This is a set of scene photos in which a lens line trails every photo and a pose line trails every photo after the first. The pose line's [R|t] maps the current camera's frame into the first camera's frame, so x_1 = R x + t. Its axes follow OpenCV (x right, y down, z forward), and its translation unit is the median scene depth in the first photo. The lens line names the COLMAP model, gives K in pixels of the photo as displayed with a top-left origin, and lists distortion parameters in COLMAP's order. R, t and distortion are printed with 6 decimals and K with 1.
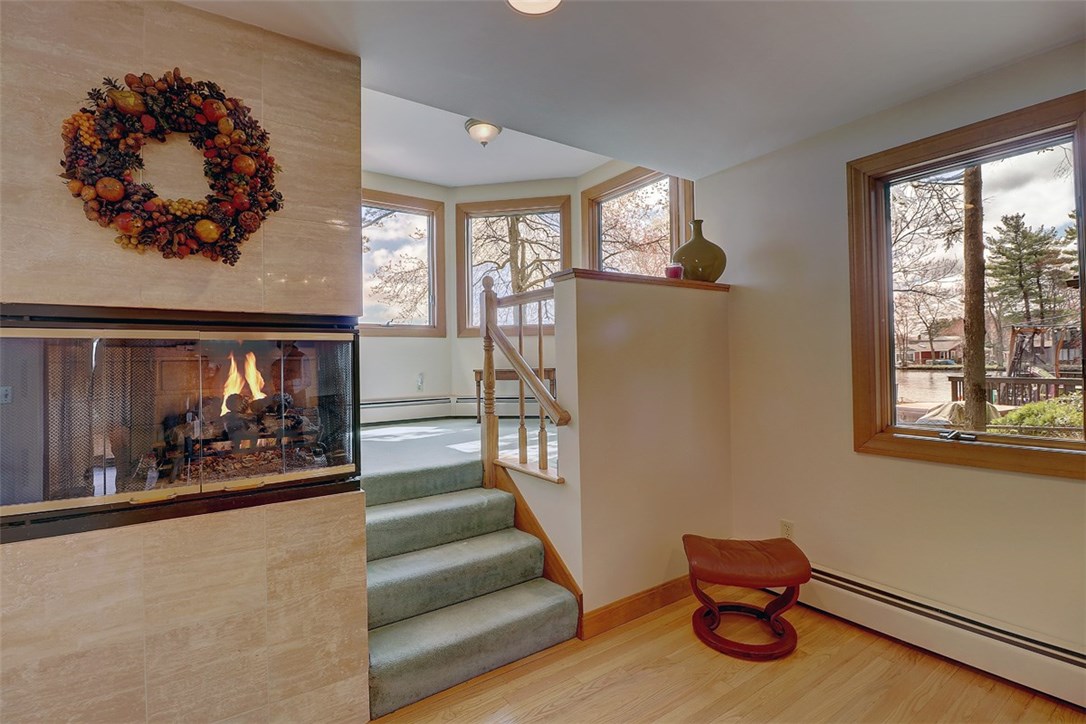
lens RADIAL K [[506.0, 0, 544.2], [0, 506.0, 357.0], [0, 0, 1]] dist [-0.003080, -0.007485]
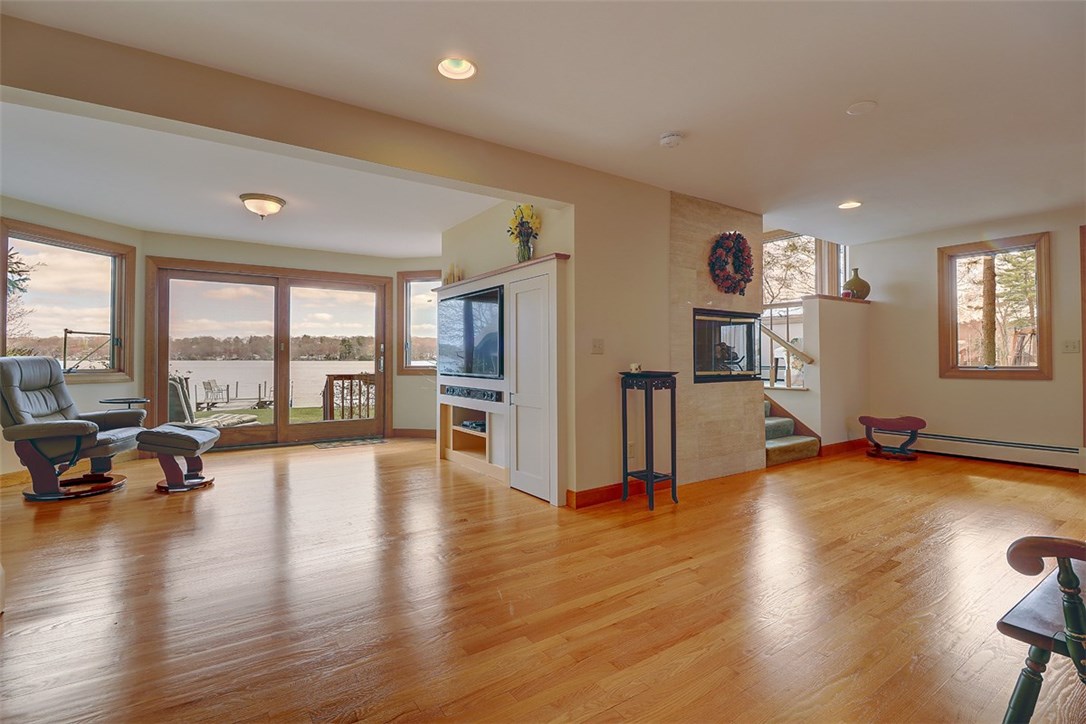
lens RADIAL K [[506.0, 0, 540.2], [0, 506.0, 356.9], [0, 0, 1]] dist [-0.003080, -0.007485]
pose [[0.999892, 0.010825, -0.009914, -1.090091], [-0.010842, 0.999940, -0.001634, 0.116407], [0.009895, 0.001742, 0.999950, -1.198719]]
